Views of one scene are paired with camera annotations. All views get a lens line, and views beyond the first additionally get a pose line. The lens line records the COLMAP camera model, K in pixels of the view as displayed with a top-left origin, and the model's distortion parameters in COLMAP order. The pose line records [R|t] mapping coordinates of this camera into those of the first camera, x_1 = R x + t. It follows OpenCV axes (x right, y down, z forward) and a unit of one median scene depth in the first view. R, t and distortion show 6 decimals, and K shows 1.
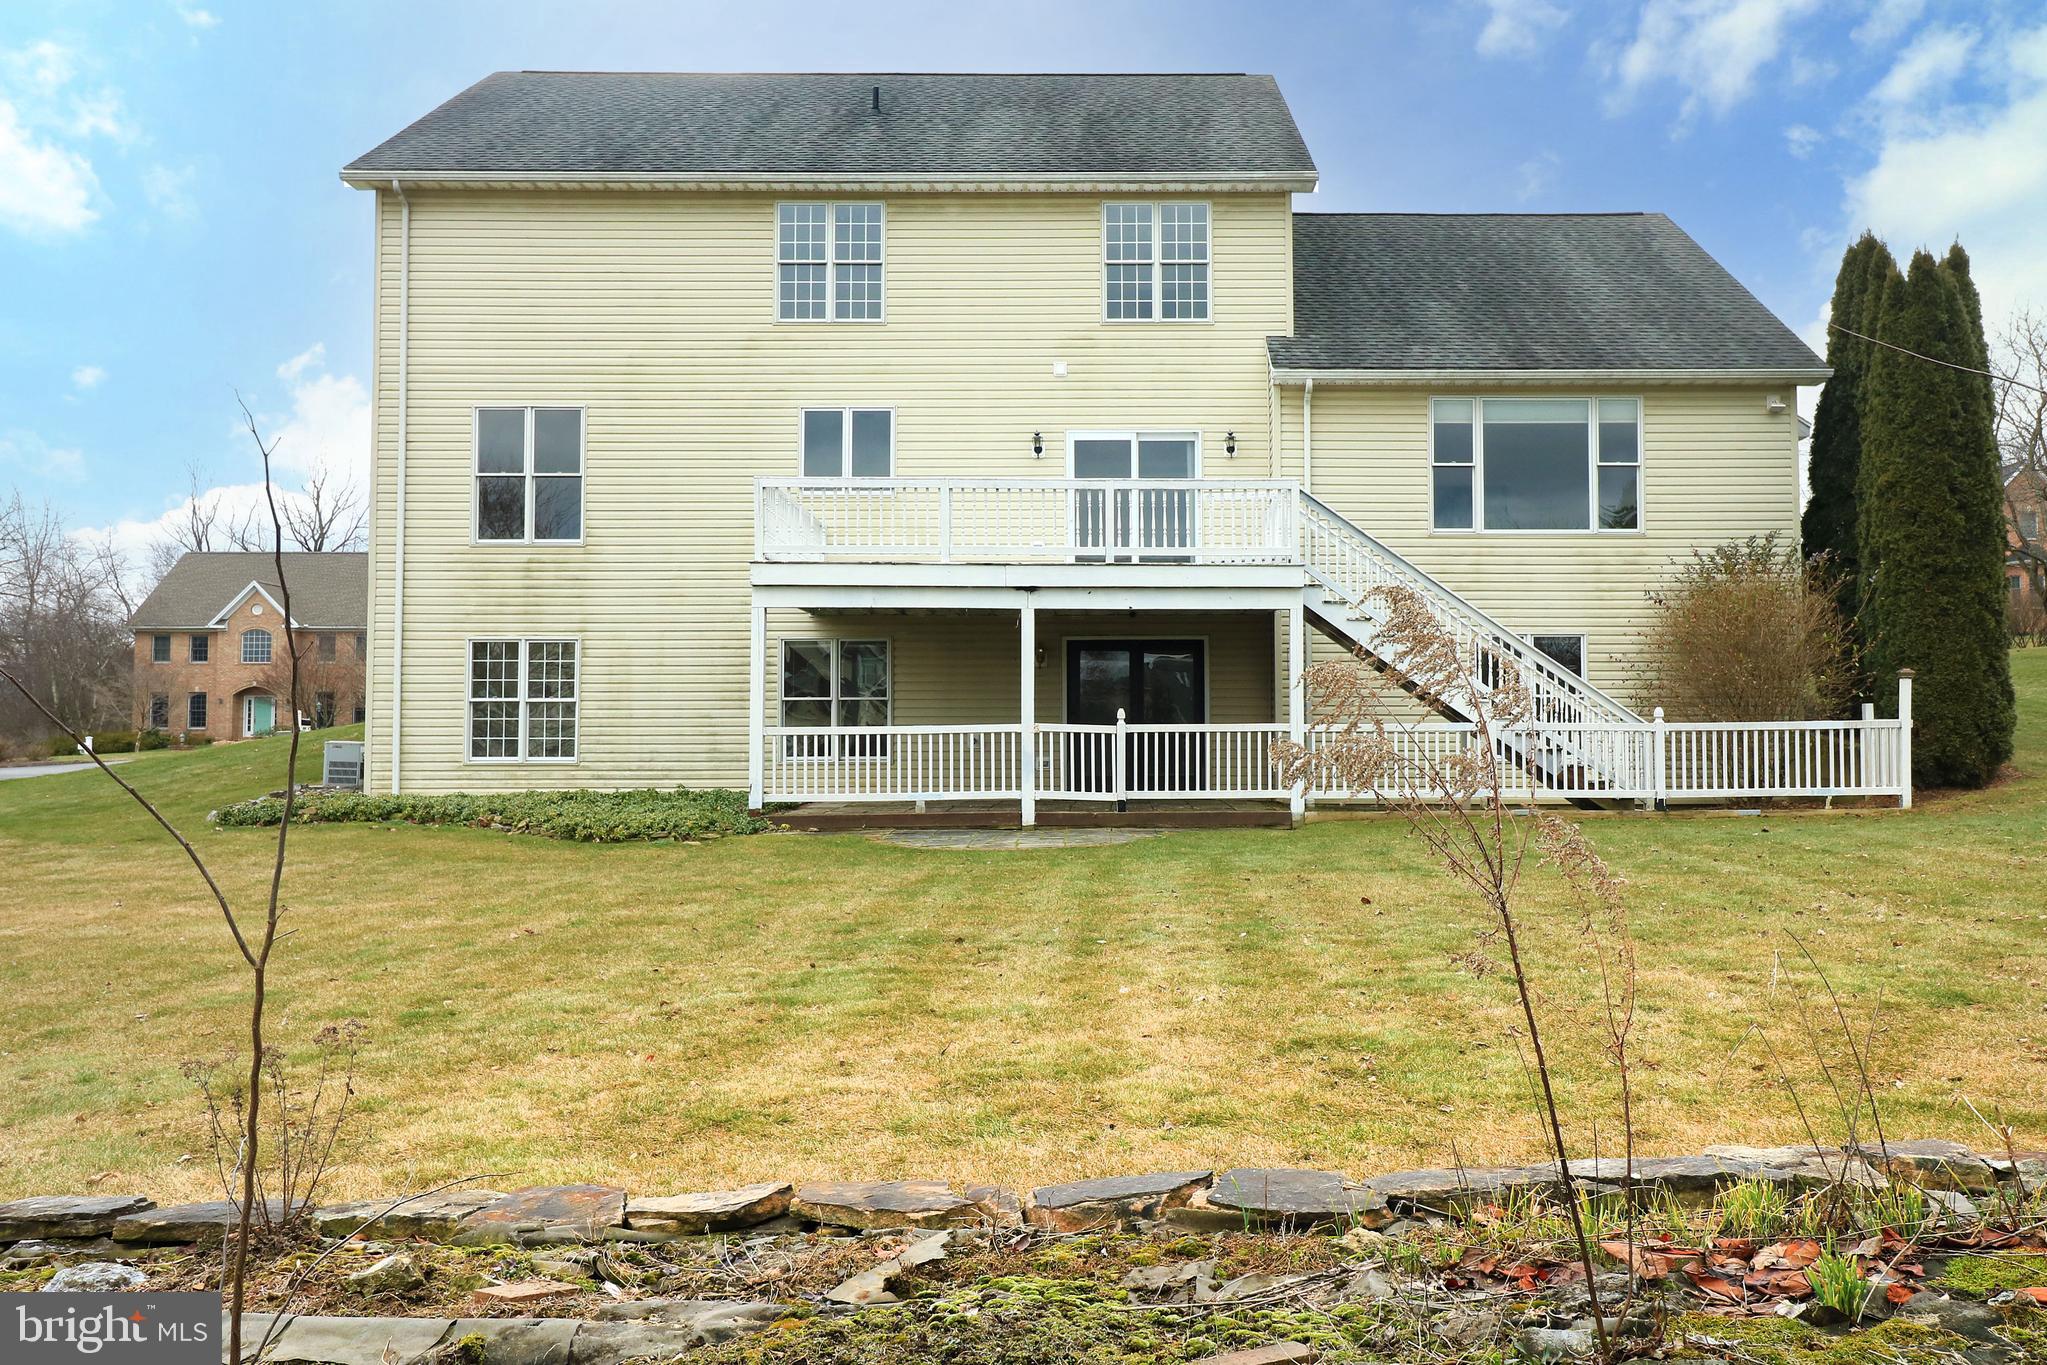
lens RADIAL K [[1627.8, 0, 1097.2], [0, 1627.8, 659.2], [0, 0, 1]] dist [0.004256, 0.003227]
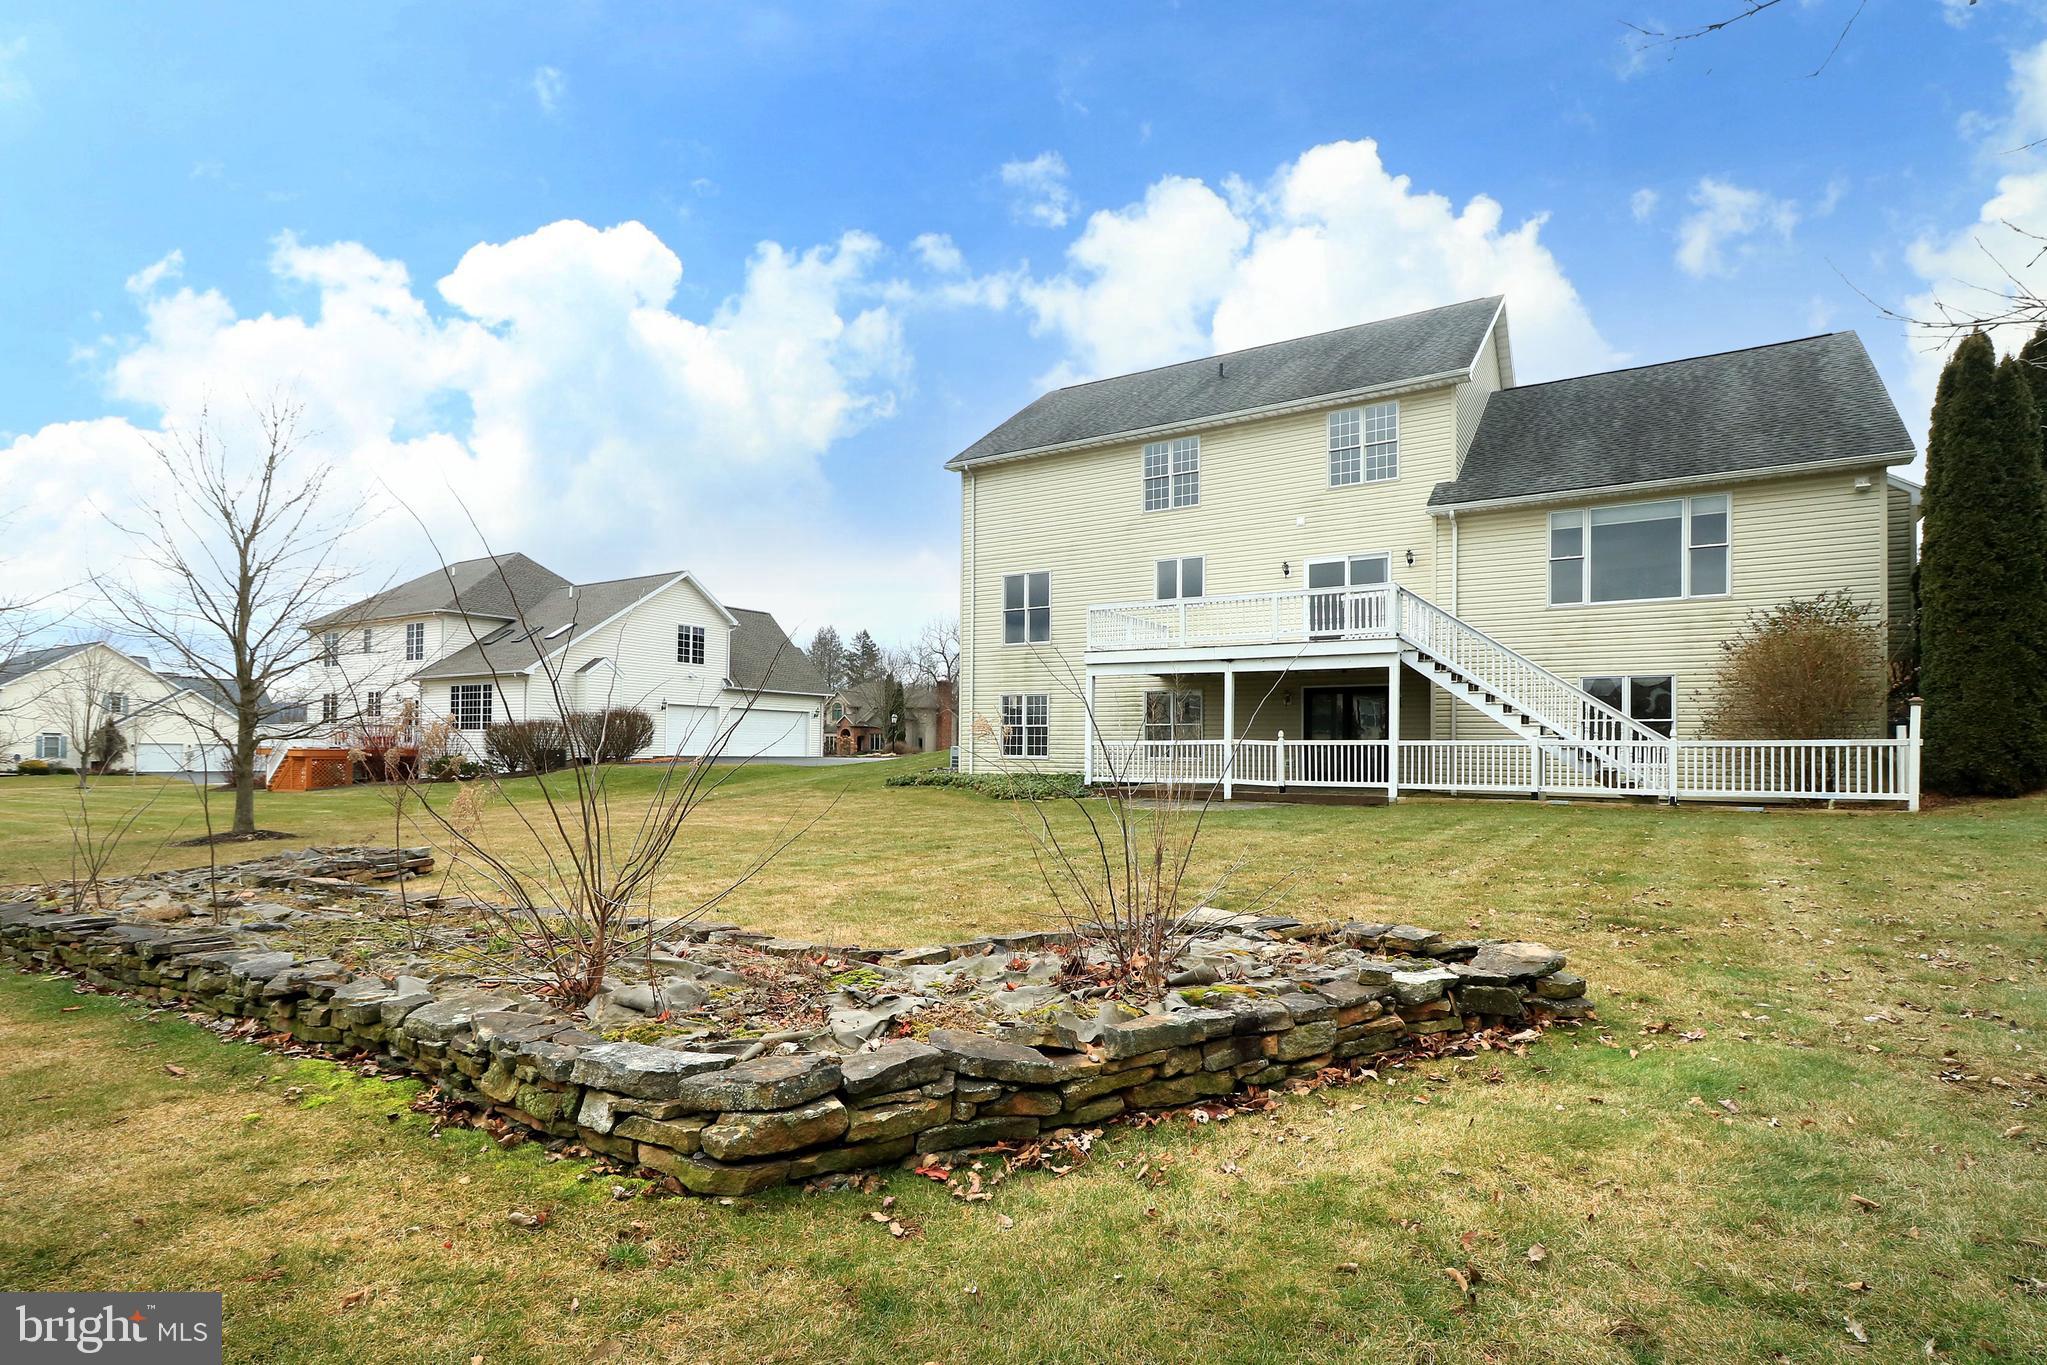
lens RADIAL K [[994.7, 0, 1002.2], [0, 994.7, 728.2], [0, 0, 1]] dist [-0.000341, -0.000957]
pose [[0.833623, -0.001917, -0.552331, 0.317899], [0.017962, 0.999559, 0.023641, -0.000758], [0.552042, -0.029629, 0.833290, 0.002082]]
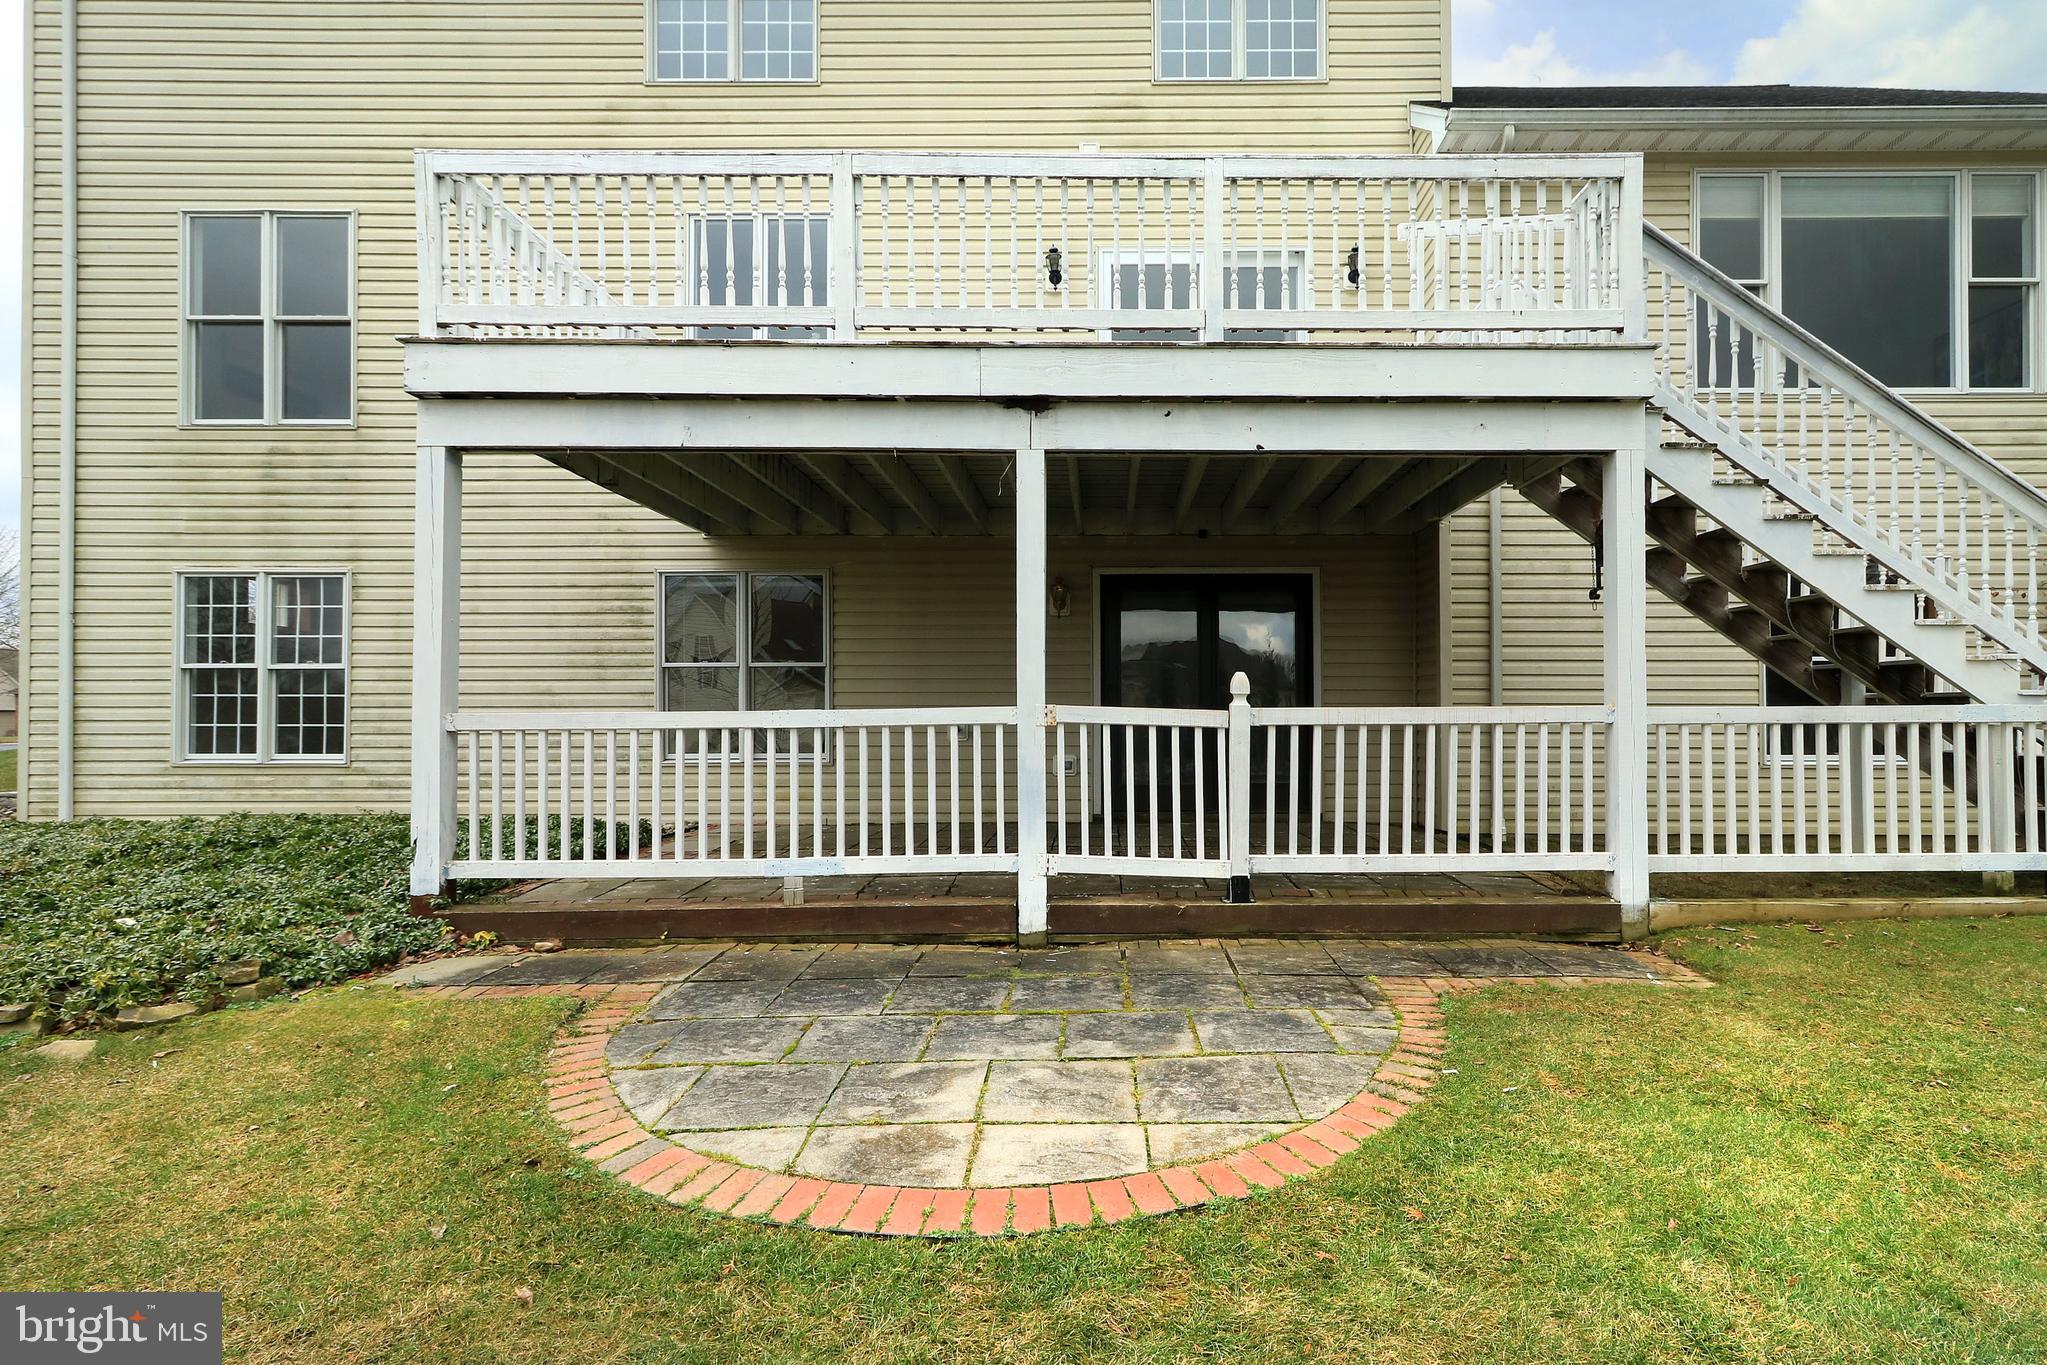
lens RADIAL K [[994.7, 0, 1102.3], [0, 994.7, 693.4], [0, 0, 1]] dist [-0.000341, -0.000957]
pose [[0.999963, -0.000176, 0.008598, -0.024024], [-0.000123, 0.999396, 0.034748, 0.025178], [-0.008598, -0.034748, 0.999359, 0.687370]]
